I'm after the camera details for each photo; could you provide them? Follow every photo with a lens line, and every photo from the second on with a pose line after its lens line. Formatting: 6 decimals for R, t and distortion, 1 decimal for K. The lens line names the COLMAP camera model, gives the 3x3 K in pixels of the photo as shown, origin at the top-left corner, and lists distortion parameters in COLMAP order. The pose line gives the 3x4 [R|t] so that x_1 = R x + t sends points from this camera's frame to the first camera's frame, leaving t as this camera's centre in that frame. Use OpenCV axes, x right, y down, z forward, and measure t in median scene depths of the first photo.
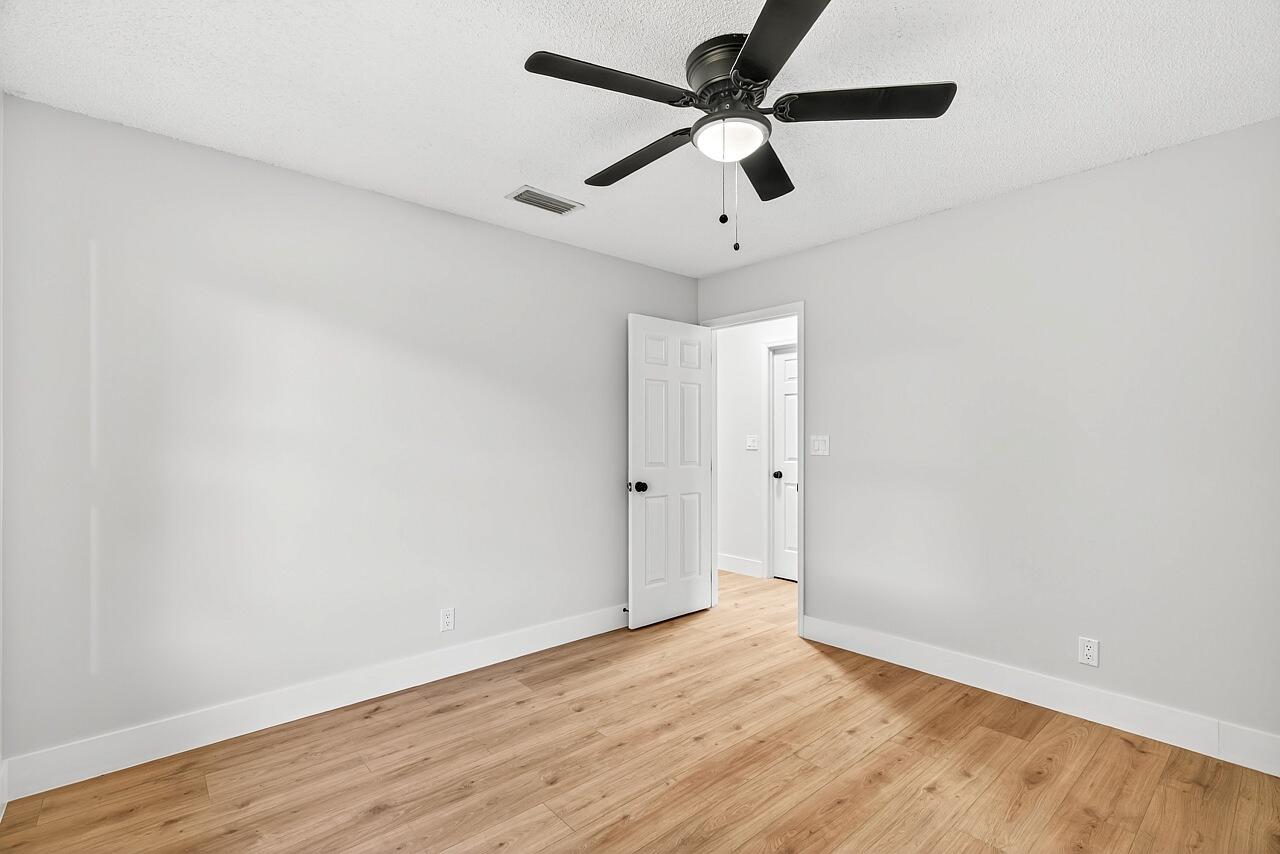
lens RADIAL K [[585.5, 0, 641.8], [0, 585.5, 432.5], [0, 0, 1]] dist [-0.013172, -0.000636]
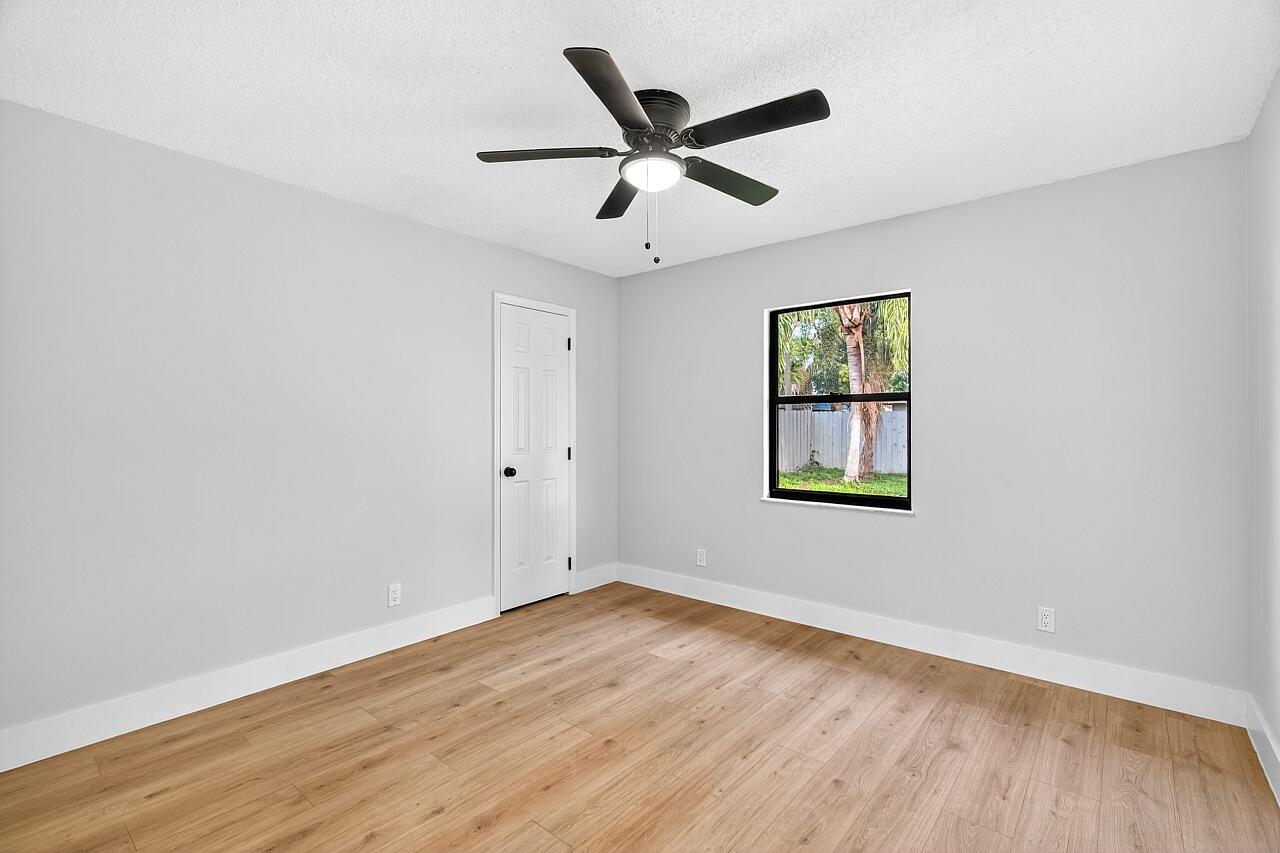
lens RADIAL K [[585.5, 0, 632.5], [0, 585.5, 432.1], [0, 0, 1]] dist [-0.013172, -0.000636]
pose [[-0.990697, 0.003023, -0.136056, 0.319577], [0.003069, 0.999995, -0.000131, 0.019947], [0.136055, -0.000547, -0.990701, 1.956954]]
